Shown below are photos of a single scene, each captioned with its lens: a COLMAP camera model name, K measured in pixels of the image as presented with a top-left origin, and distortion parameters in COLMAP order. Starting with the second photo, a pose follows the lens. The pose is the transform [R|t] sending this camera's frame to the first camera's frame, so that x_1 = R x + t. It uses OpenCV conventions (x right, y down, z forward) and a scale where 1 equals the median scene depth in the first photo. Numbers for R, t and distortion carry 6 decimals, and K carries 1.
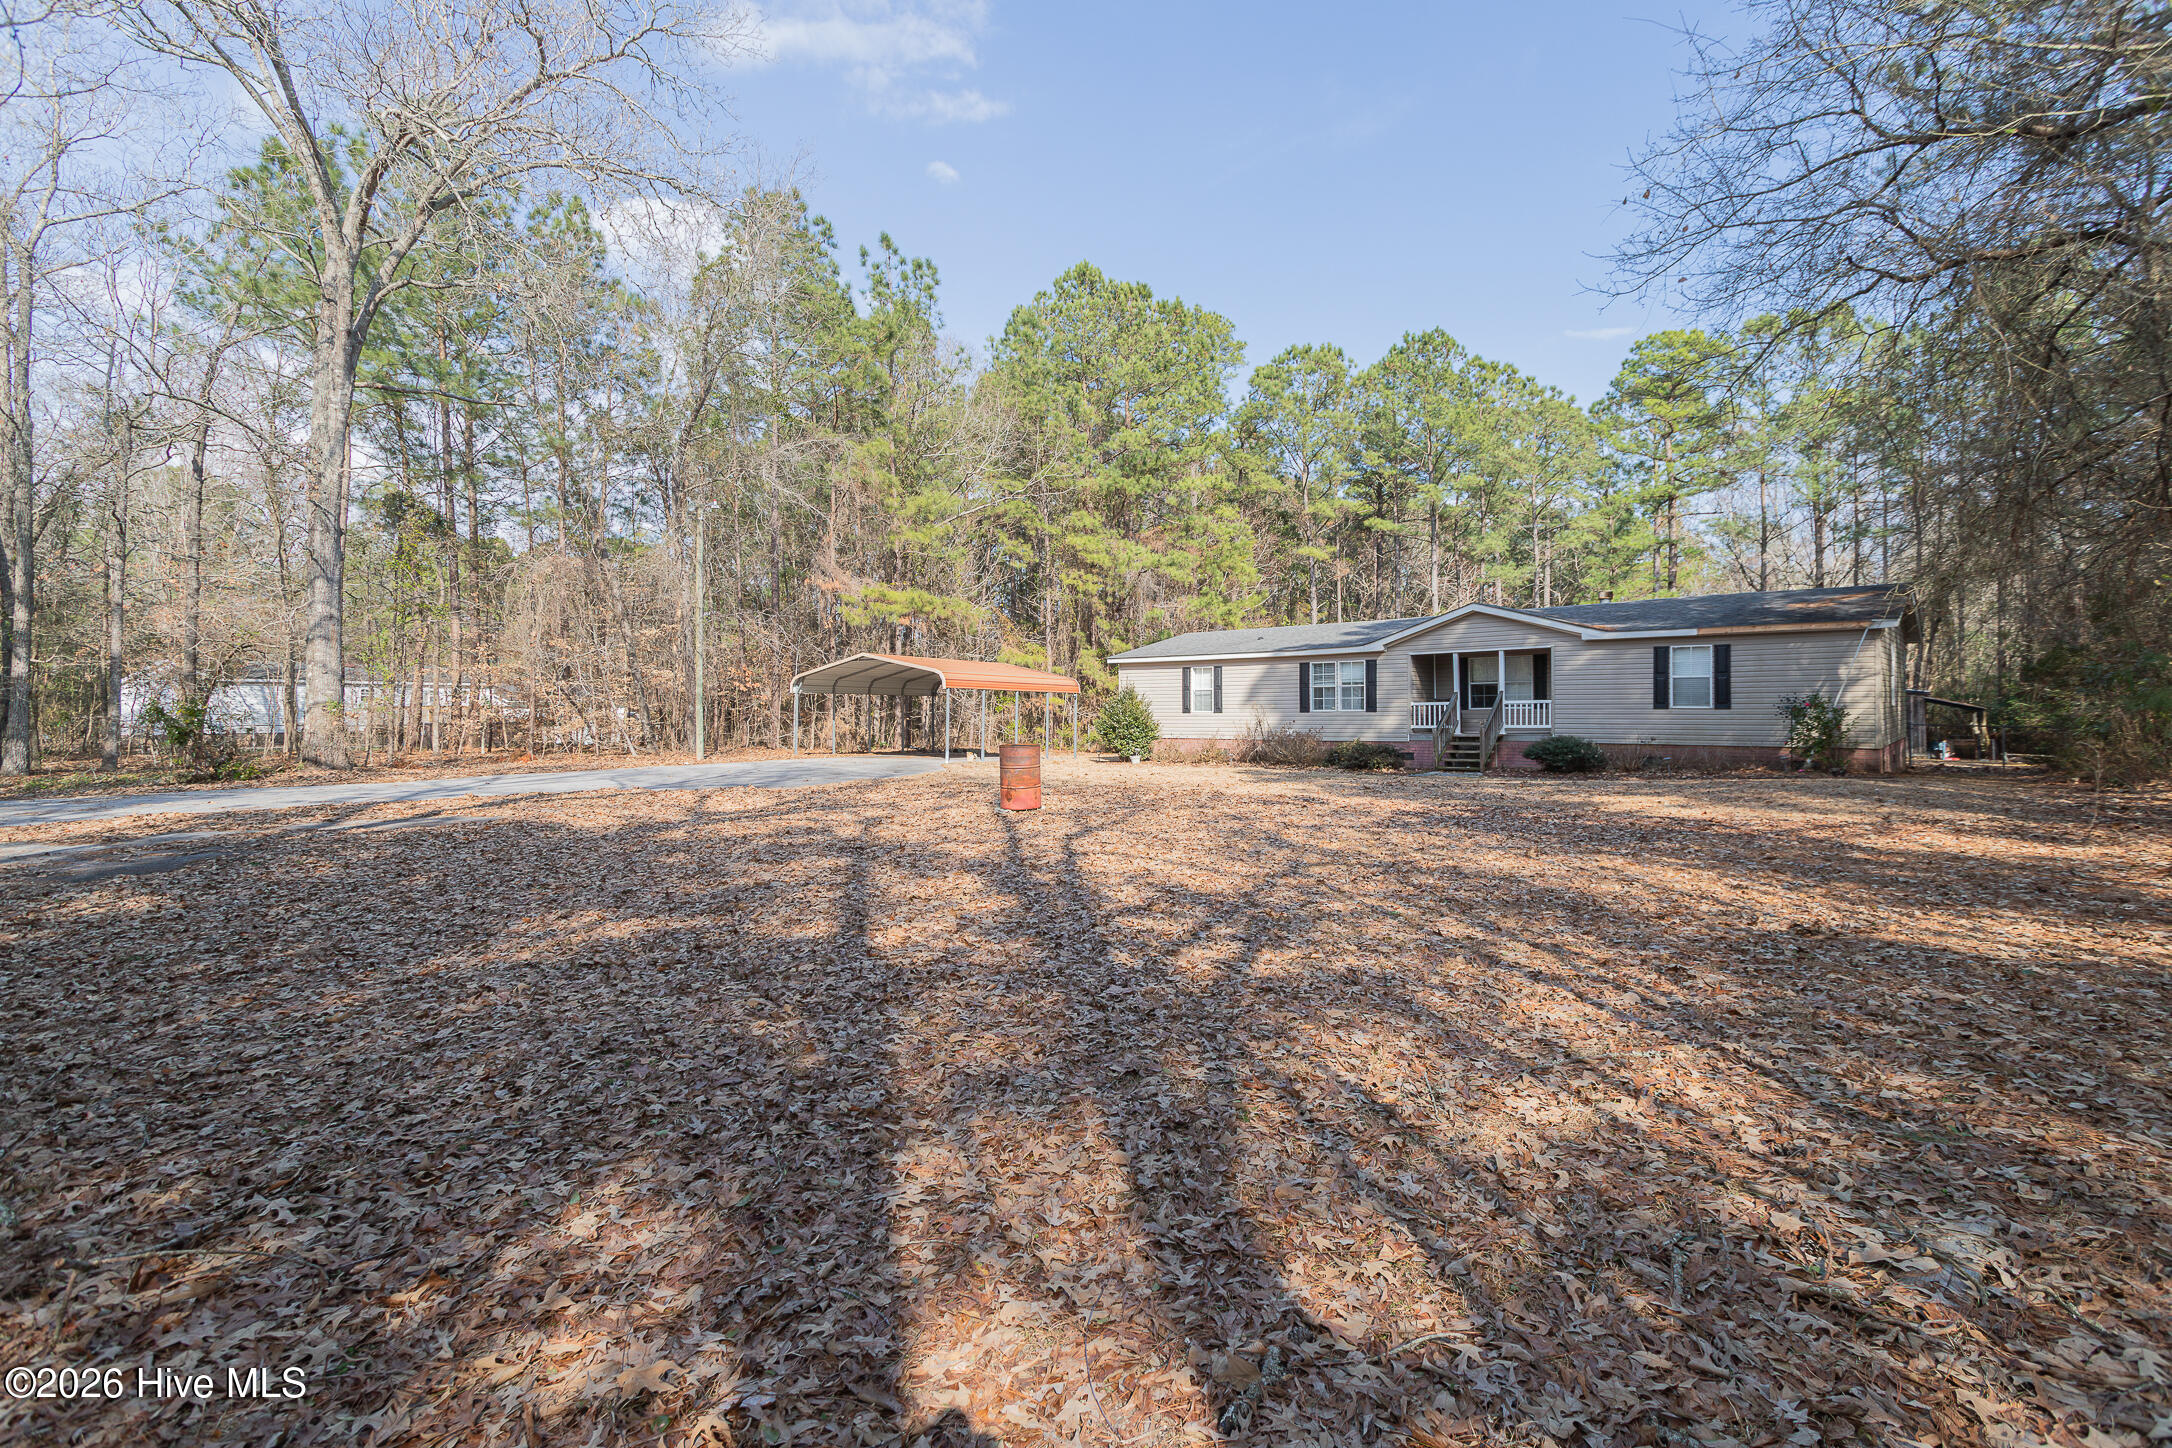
lens RADIAL K [[1037.7, 0, 1094.5], [0, 1037.7, 719.7], [0, 0, 1]] dist [-0.001184, -0.000265]
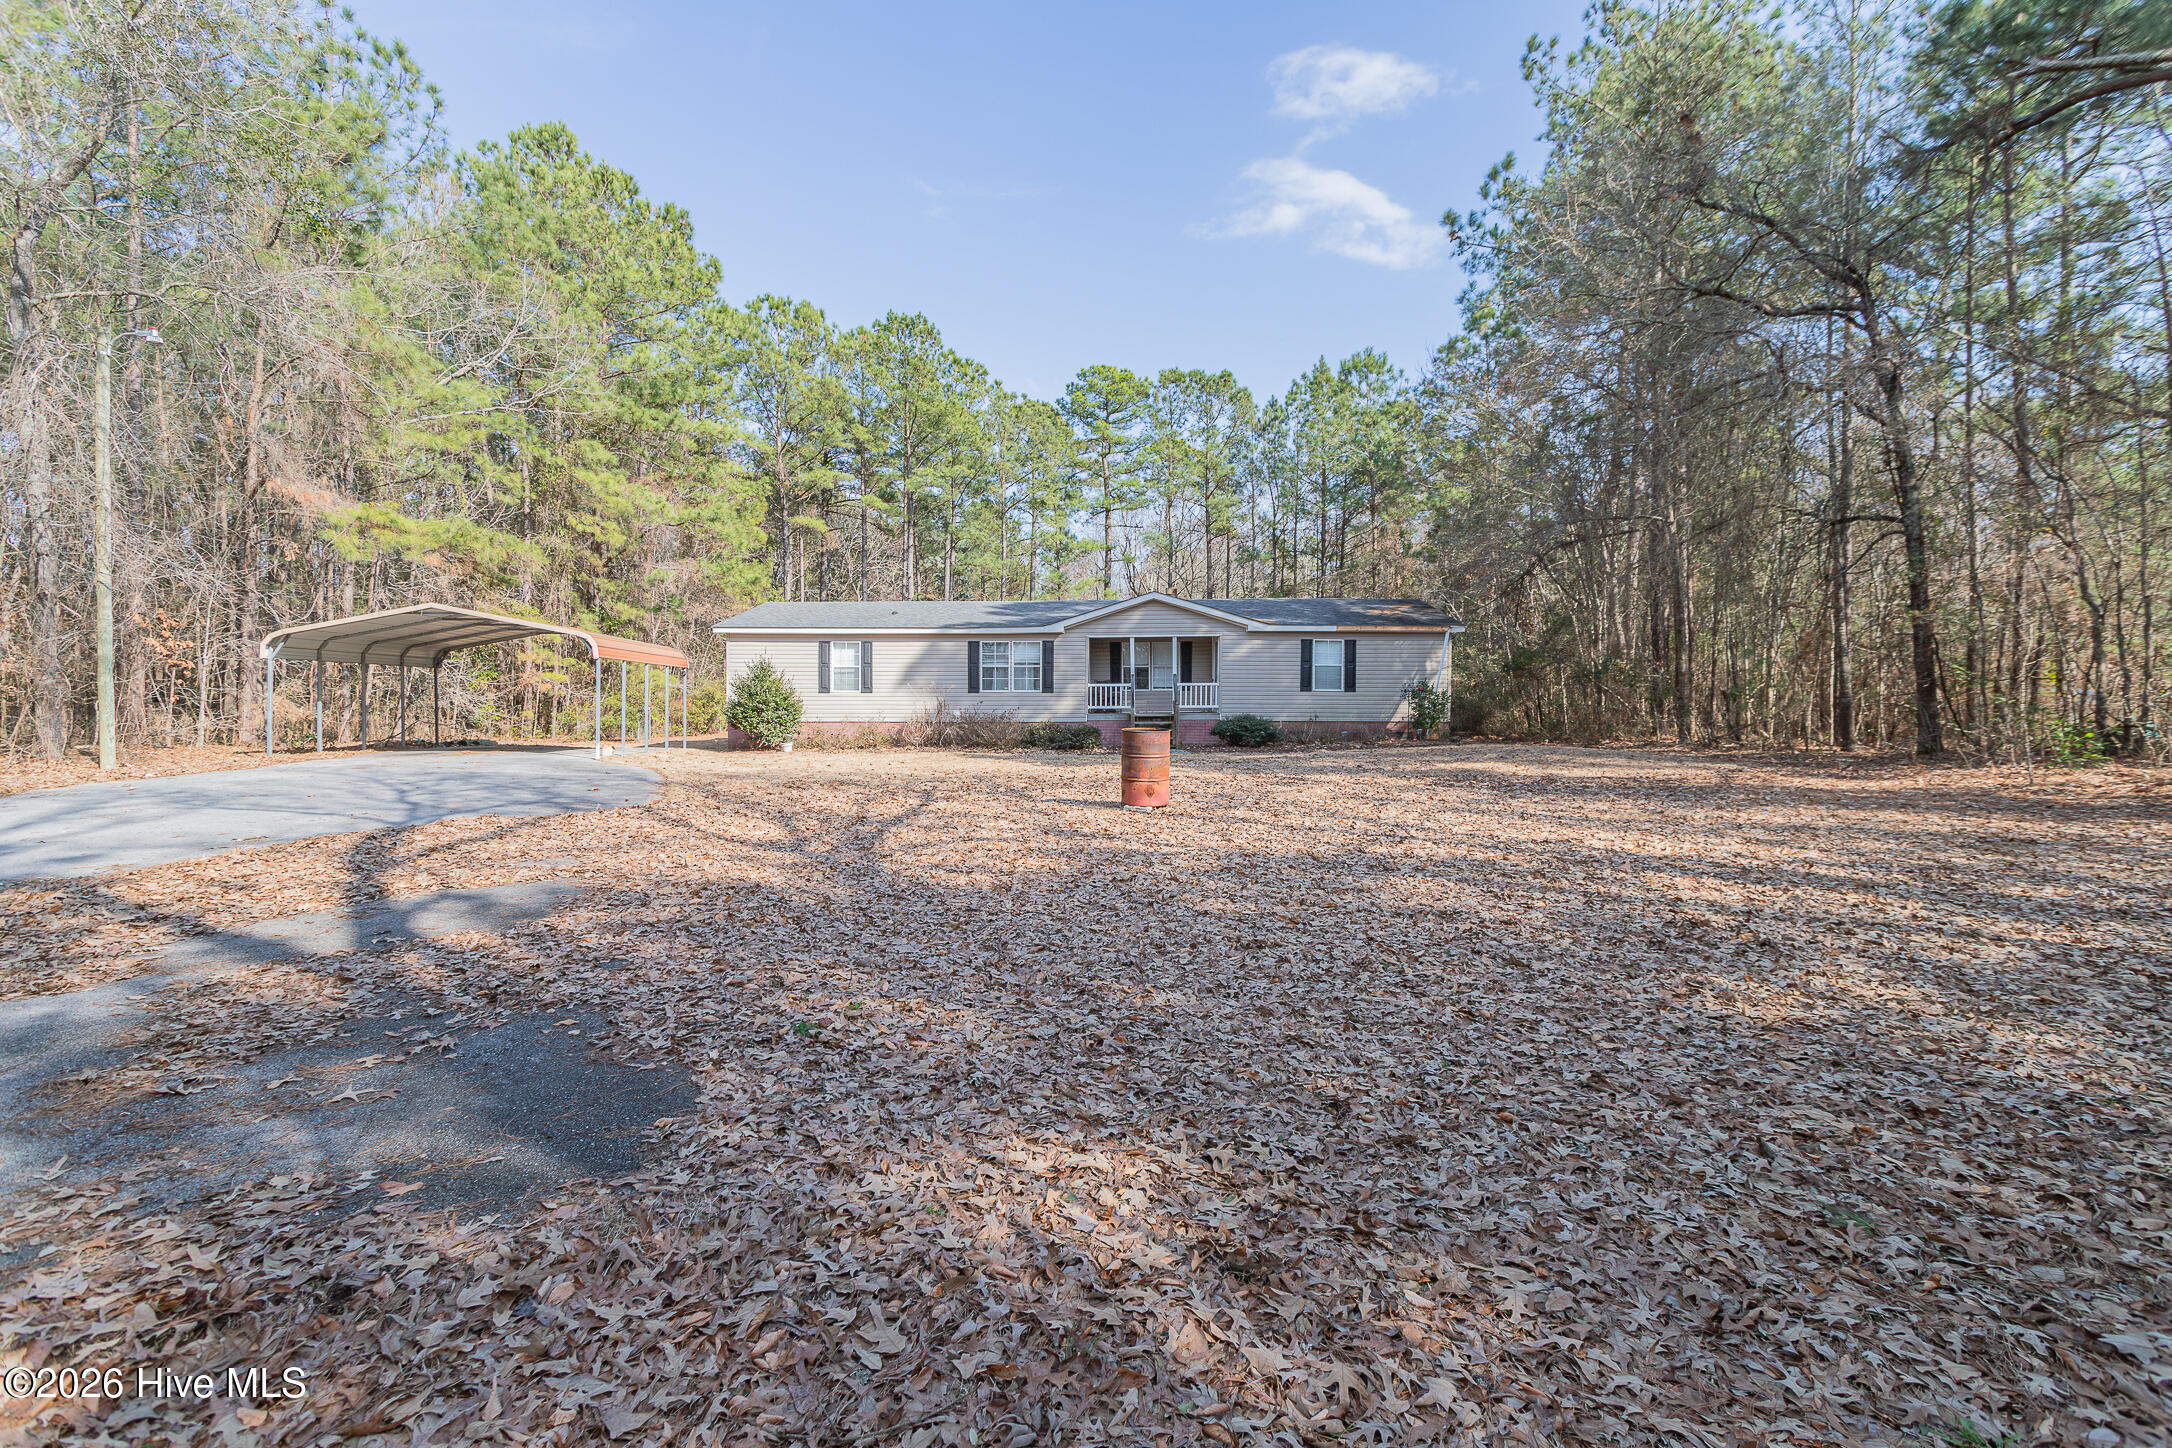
lens RADIAL K [[1037.7, 0, 1089.0], [0, 1037.7, 726.9], [0, 0, 1]] dist [-0.001184, -0.000265]
pose [[0.764078, -0.013159, 0.644990, -0.333170], [-0.000314, 0.999784, 0.020770, 0.004219], [-0.645124, -0.016072, 0.763909, 0.201292]]
